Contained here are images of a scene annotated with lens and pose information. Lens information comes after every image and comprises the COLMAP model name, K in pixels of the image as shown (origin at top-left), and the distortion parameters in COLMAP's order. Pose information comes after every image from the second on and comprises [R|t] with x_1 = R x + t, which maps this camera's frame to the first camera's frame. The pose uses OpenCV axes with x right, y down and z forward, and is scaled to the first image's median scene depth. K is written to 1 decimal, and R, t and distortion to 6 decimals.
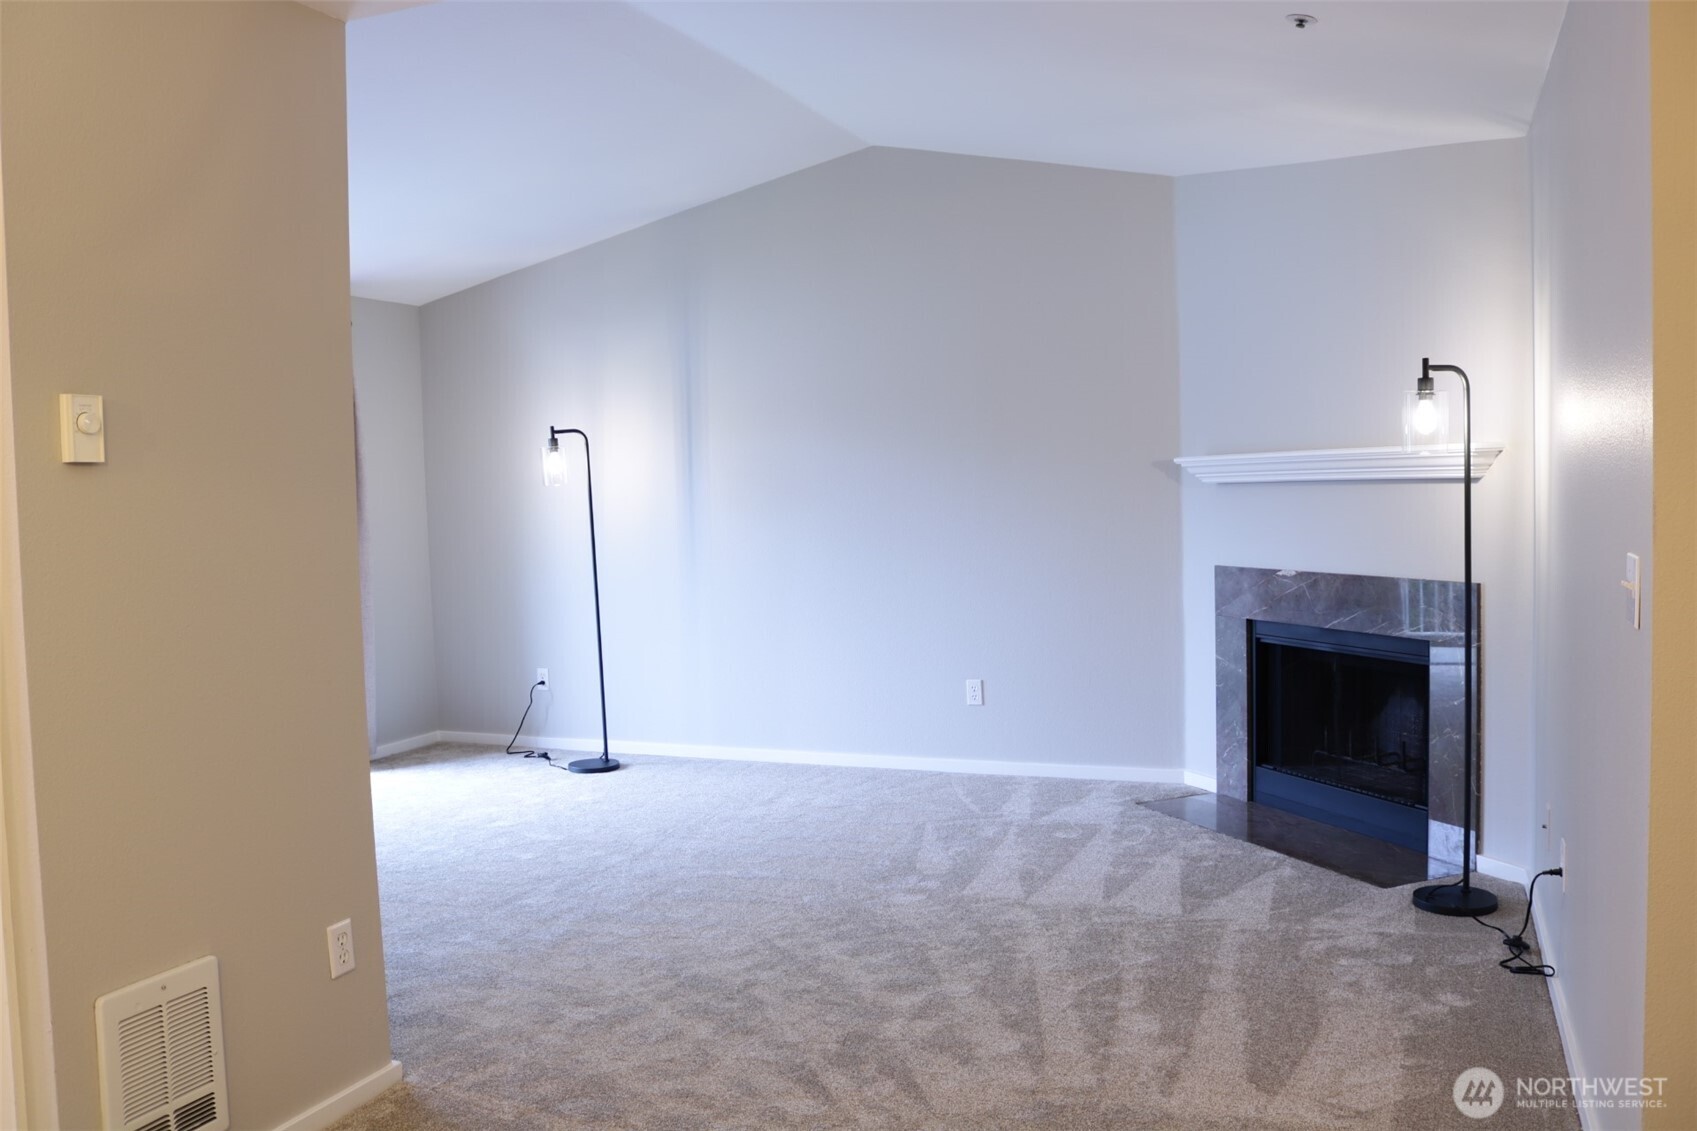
lens RADIAL K [[1399.4, 0, 851.5], [0, 1399.4, 566.1], [0, 0, 1]] dist [-0.162810, 0.139534]
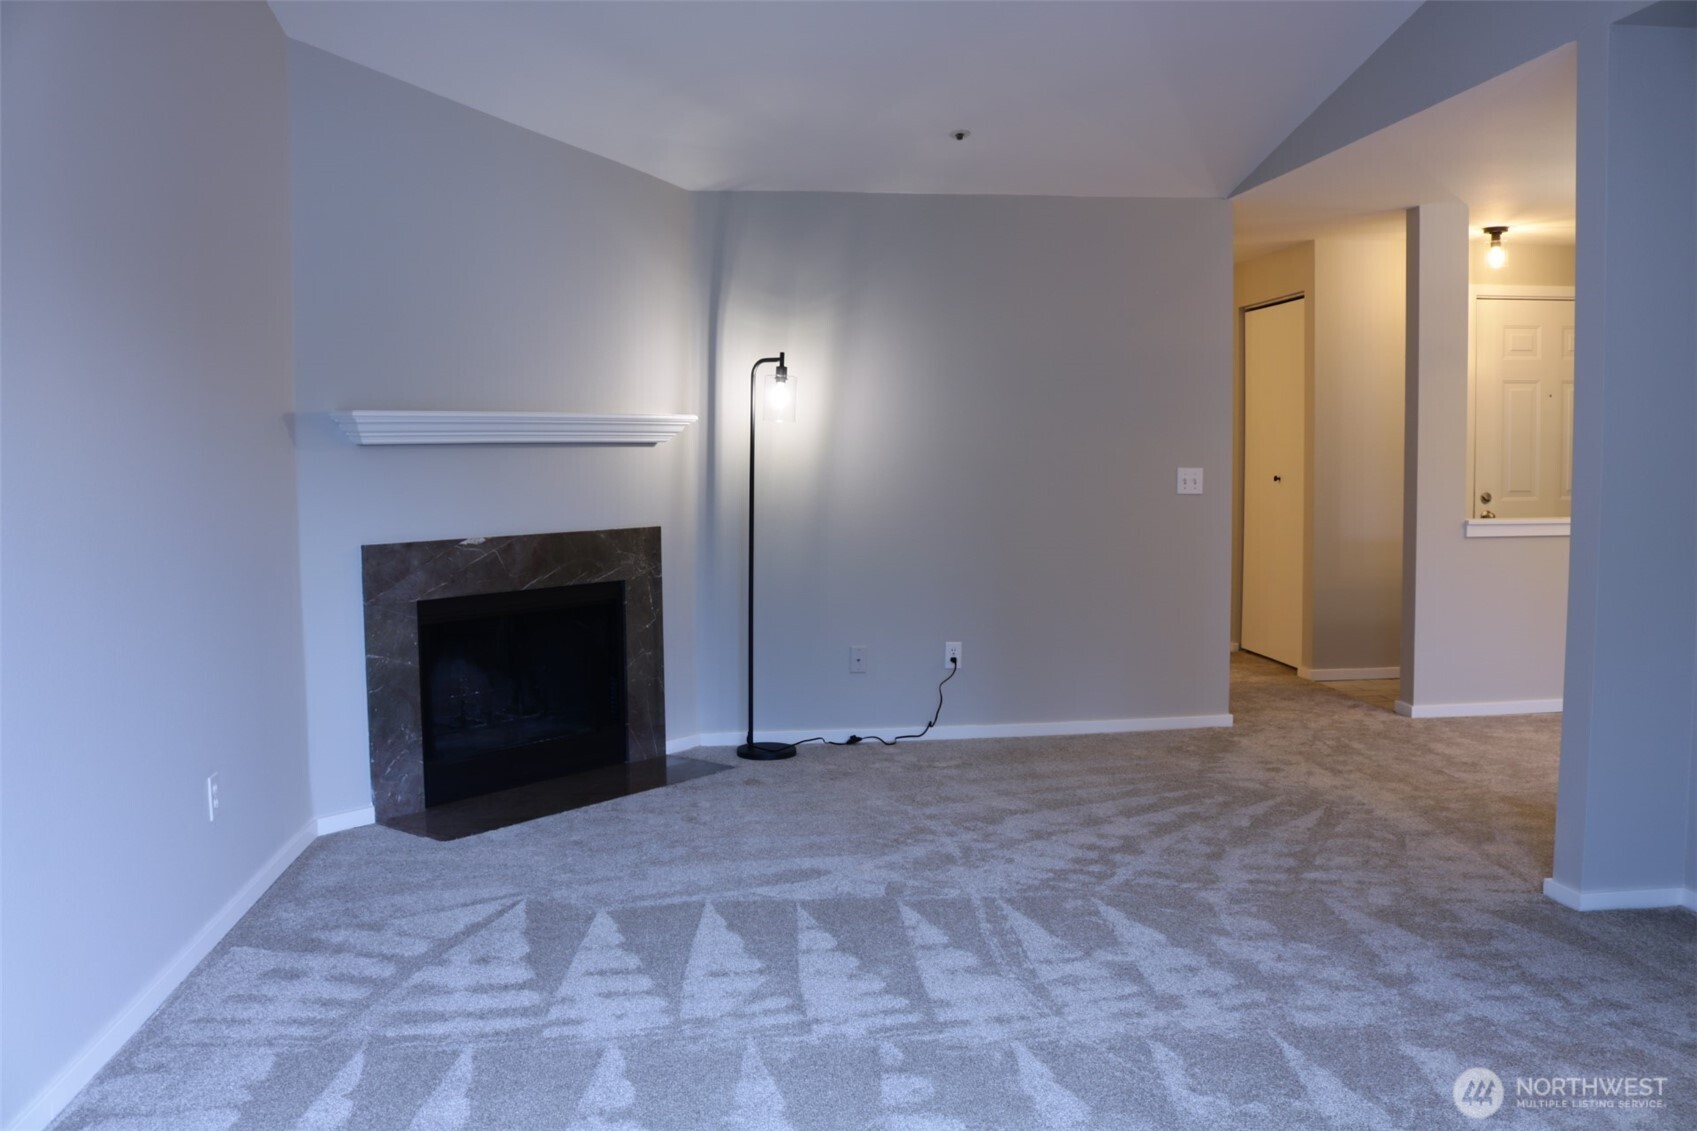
lens RADIAL K [[1399.4, 0, 851.5], [0, 1399.4, 566.1], [0, 0, 1]] dist [-0.162810, 0.139534]
pose [[-0.495289, -0.038432, 0.867878, -0.831281], [0.069783, 0.994033, 0.083843, -0.051690], [-0.865921, 0.102090, -0.489651, 1.638702]]
